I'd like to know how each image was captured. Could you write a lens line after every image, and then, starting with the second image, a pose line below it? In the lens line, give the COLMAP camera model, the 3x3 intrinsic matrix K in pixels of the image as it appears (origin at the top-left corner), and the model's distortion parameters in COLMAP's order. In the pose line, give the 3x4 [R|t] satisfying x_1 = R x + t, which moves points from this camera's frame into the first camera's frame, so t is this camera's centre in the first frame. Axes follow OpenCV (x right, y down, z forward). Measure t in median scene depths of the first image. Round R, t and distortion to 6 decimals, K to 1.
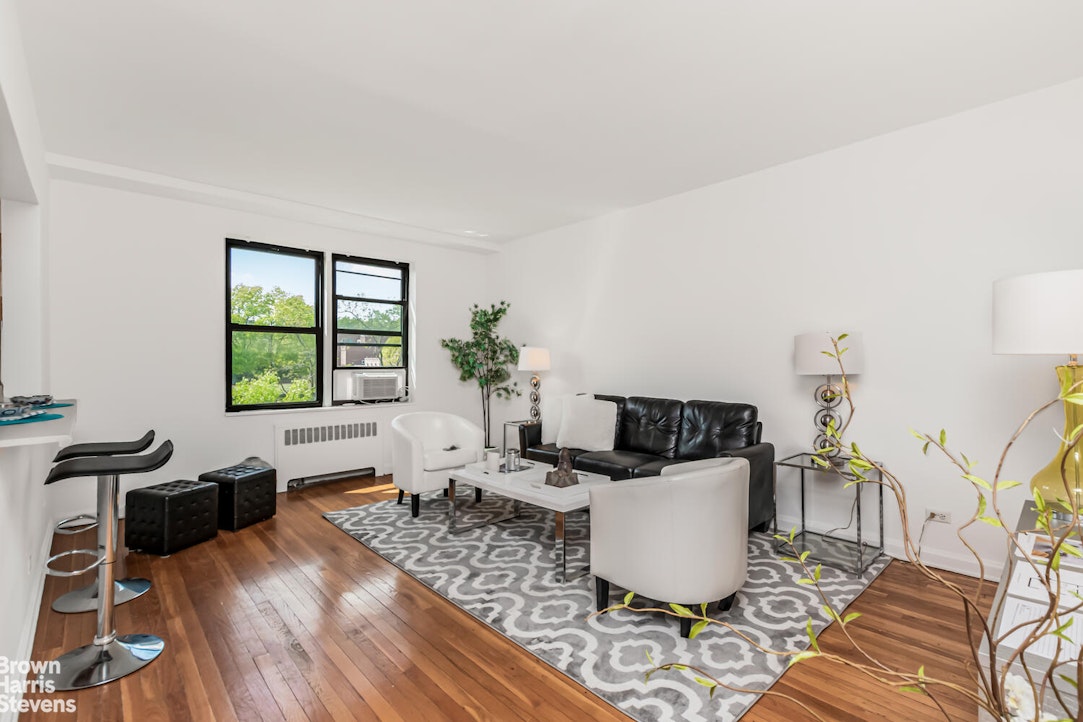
lens RADIAL K [[494.1, 0, 539.8], [0, 494.1, 356.3], [0, 0, 1]] dist [0.002794, -0.001659]
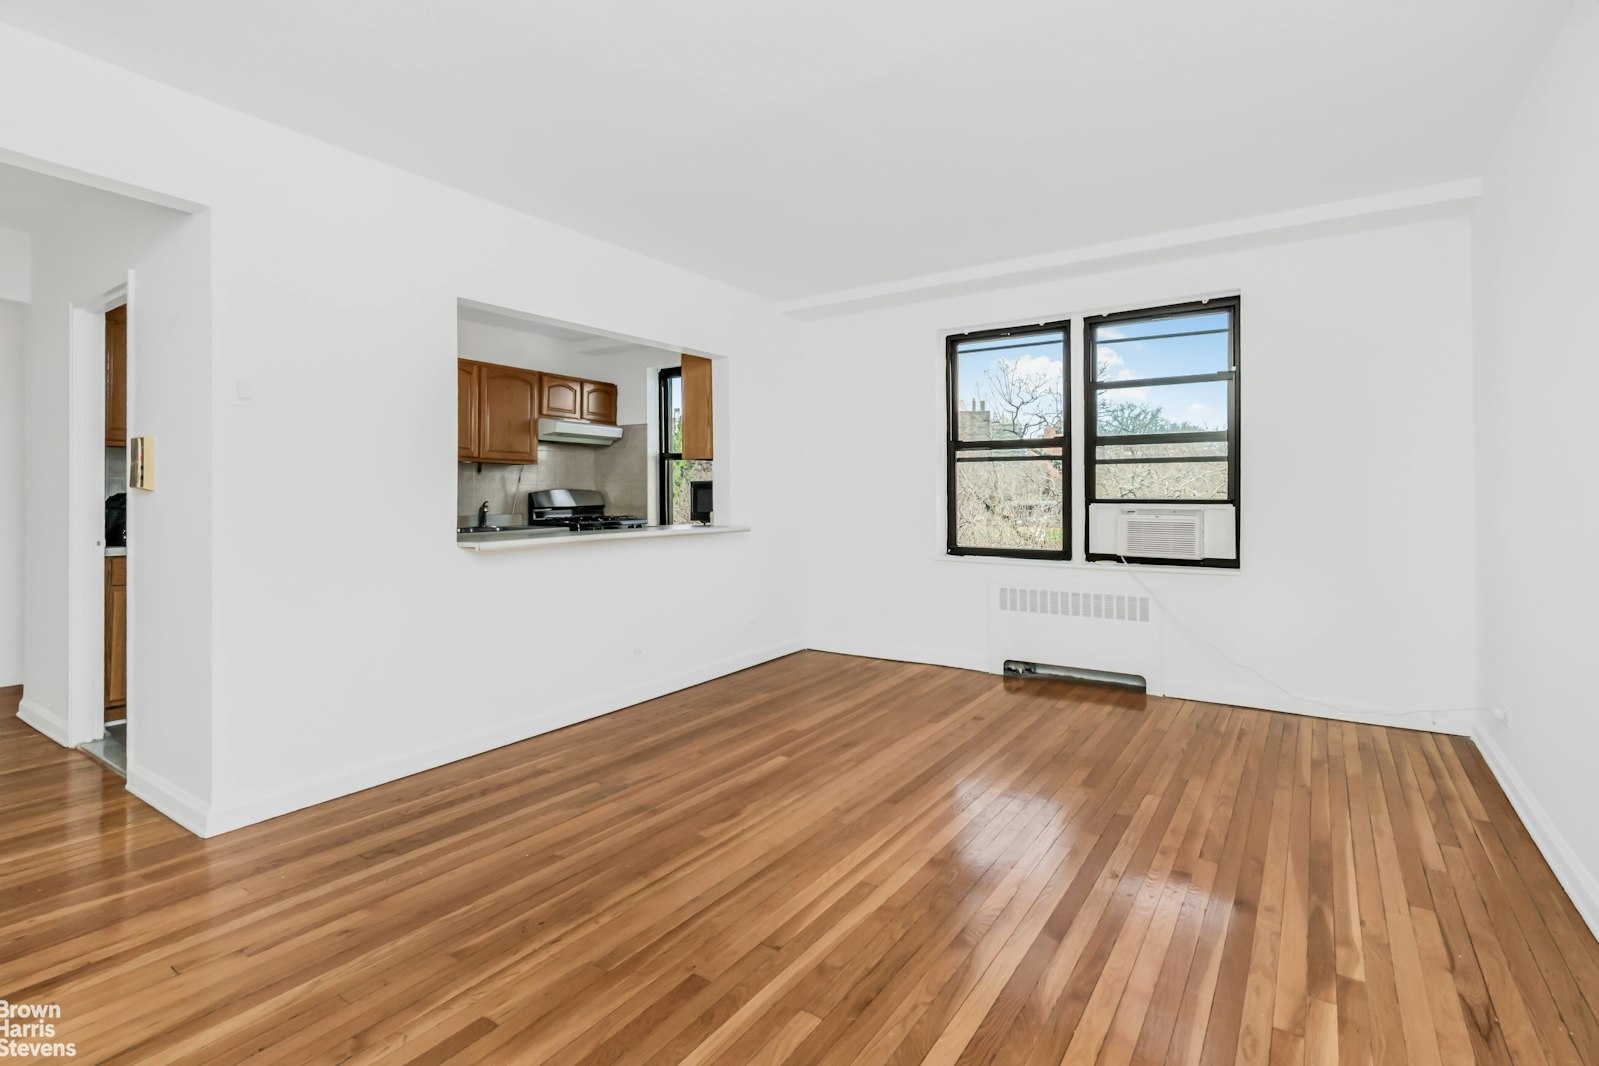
lens RADIAL K [[729.6, 0, 789.8], [0, 729.6, 490.2], [0, 0, 1]] dist [0.002794, -0.001659]
pose [[0.213431, -0.002815, -0.976954, 0.399906], [0.012662, 0.999920, -0.000115, 0.005411], [0.976876, -0.012346, 0.213450, 0.433827]]
